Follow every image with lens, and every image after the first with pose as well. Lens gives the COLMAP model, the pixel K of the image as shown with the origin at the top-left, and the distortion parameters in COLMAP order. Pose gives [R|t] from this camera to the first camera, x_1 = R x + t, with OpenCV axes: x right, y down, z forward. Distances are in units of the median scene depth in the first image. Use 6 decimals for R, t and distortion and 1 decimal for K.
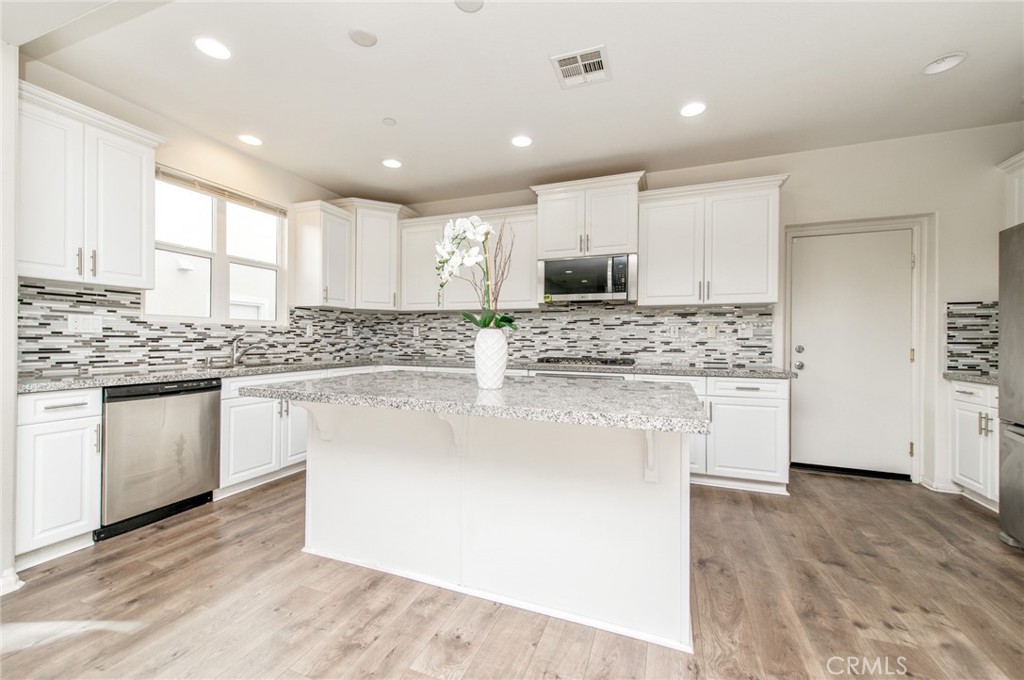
lens RADIAL K [[393.4, 0, 510.4], [0, 393.4, 341.1], [0, 0, 1]] dist [0.010289, -0.002553]
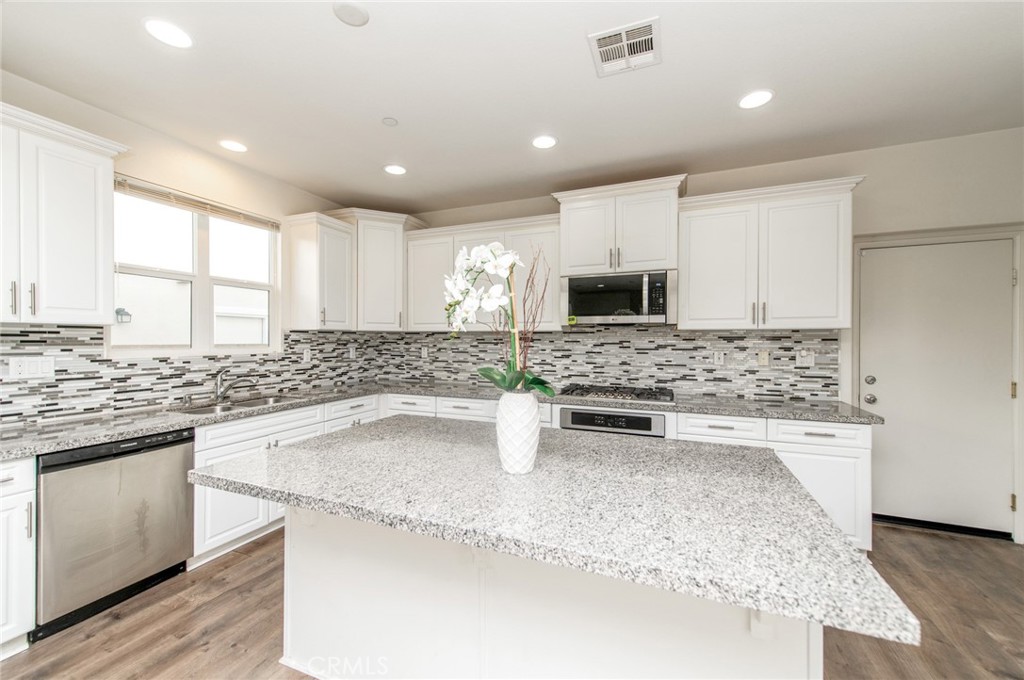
lens RADIAL K [[393.4, 0, 511.4], [0, 393.4, 343.0], [0, 0, 1]] dist [0.010289, -0.002553]
pose [[0.999716, -0.005618, -0.023178, -0.026537], [0.005665, 0.999982, 0.001952, -0.075859], [0.023166, -0.002082, 0.999729, 0.147925]]
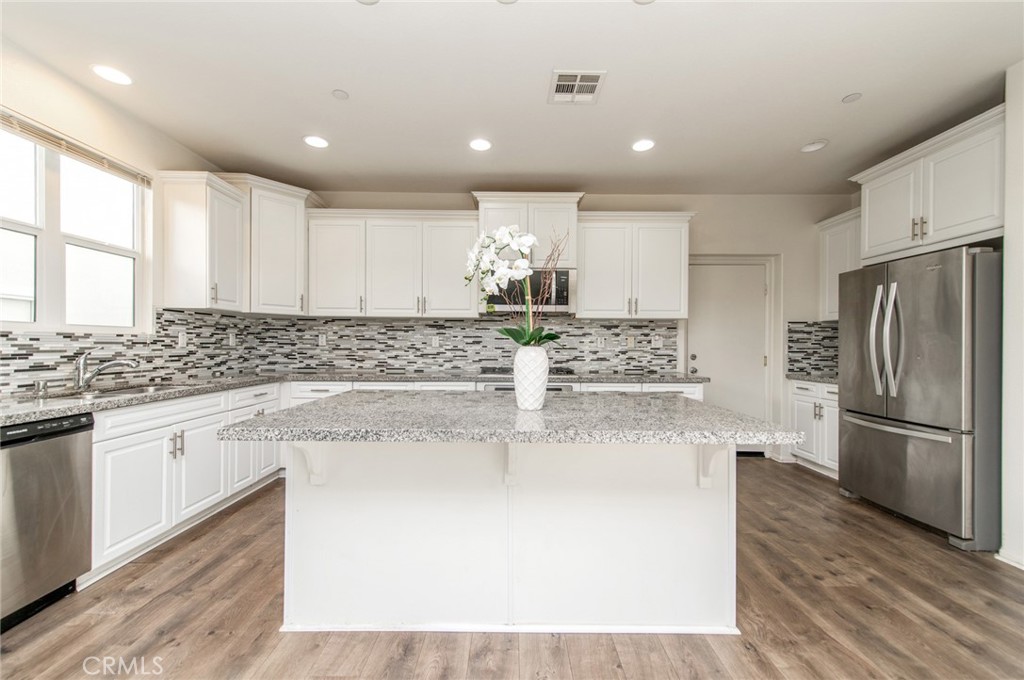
lens RADIAL K [[393.4, 0, 509.2], [0, 393.4, 347.1], [0, 0, 1]] dist [0.010289, -0.002553]
pose [[0.935430, -0.003999, 0.353489, -0.260651], [0.002171, 0.999982, 0.005569, -0.020873], [-0.353505, -0.004442, 0.935422, 0.079703]]
